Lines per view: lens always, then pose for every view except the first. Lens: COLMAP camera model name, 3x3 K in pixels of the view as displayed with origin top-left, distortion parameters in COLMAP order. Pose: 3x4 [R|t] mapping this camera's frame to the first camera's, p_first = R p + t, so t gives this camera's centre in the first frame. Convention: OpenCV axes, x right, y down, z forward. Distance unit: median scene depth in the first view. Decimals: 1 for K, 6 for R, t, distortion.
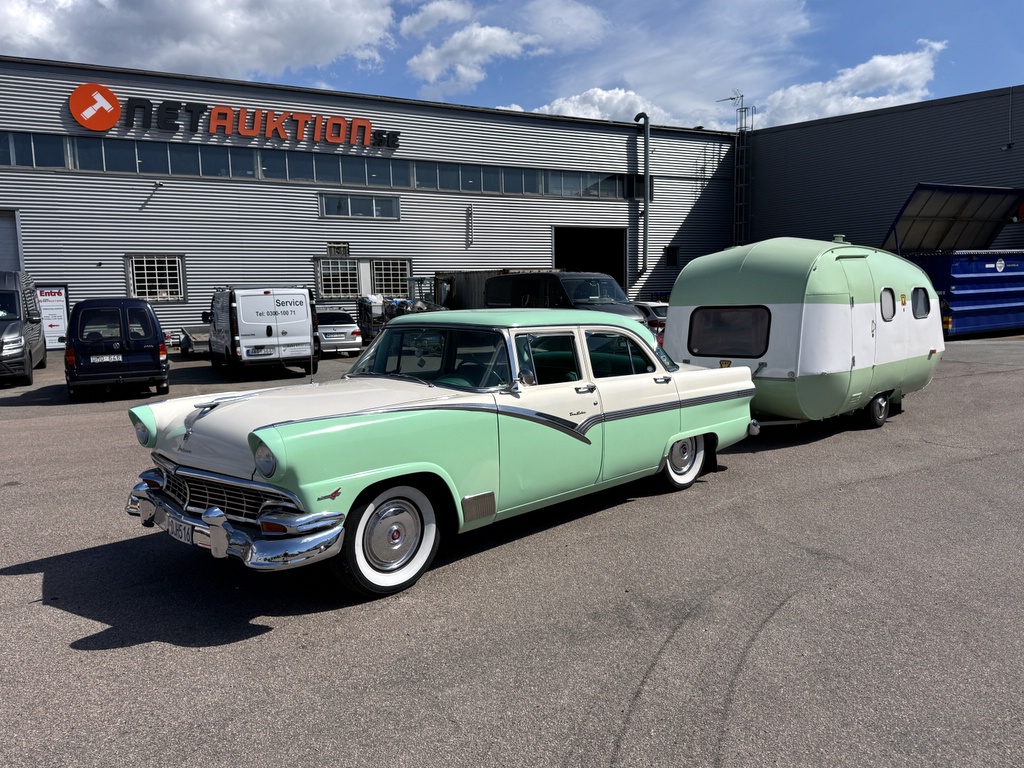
lens RADIAL K [[776.1, 0, 514.5], [0, 776.1, 386.1], [0, 0, 1]] dist [0.100242, -0.183192]
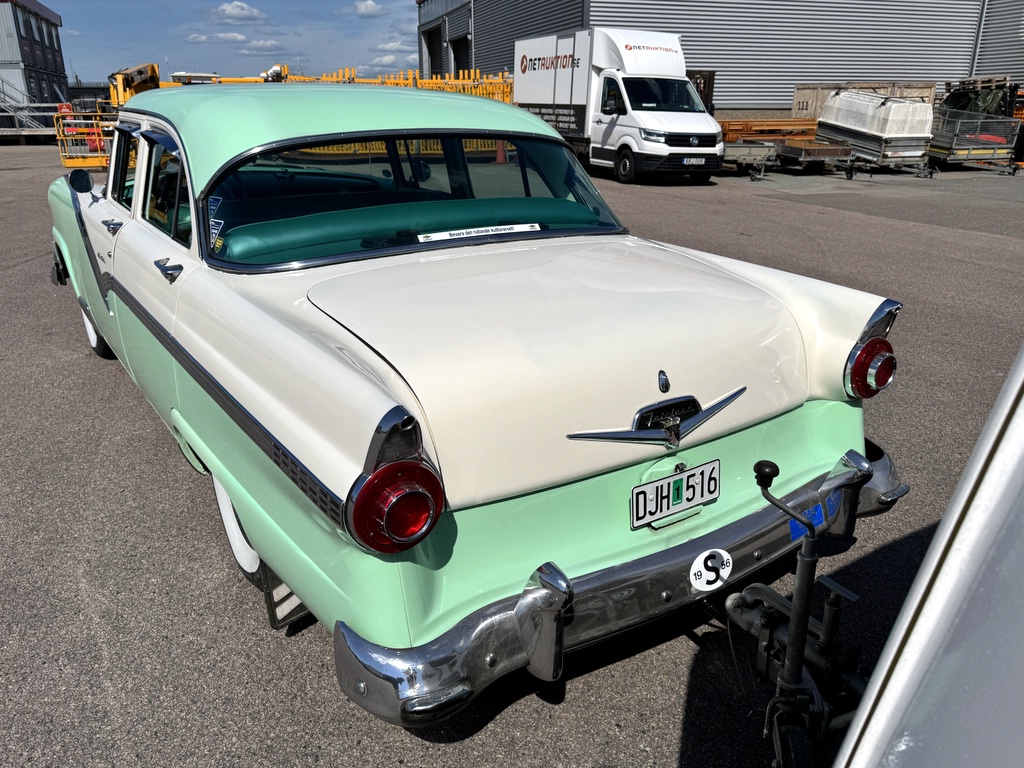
lens RADIAL K [[786.9, 0, 512.0], [0, 786.9, 384.0], [0, 0, 1]] dist [0.005967, -0.000920]
pose [[-0.193951, 0.342972, -0.919105, 0.192289], [-0.109337, 0.923501, 0.367685, -0.042699], [0.974899, 0.171805, -0.141615, 0.429199]]
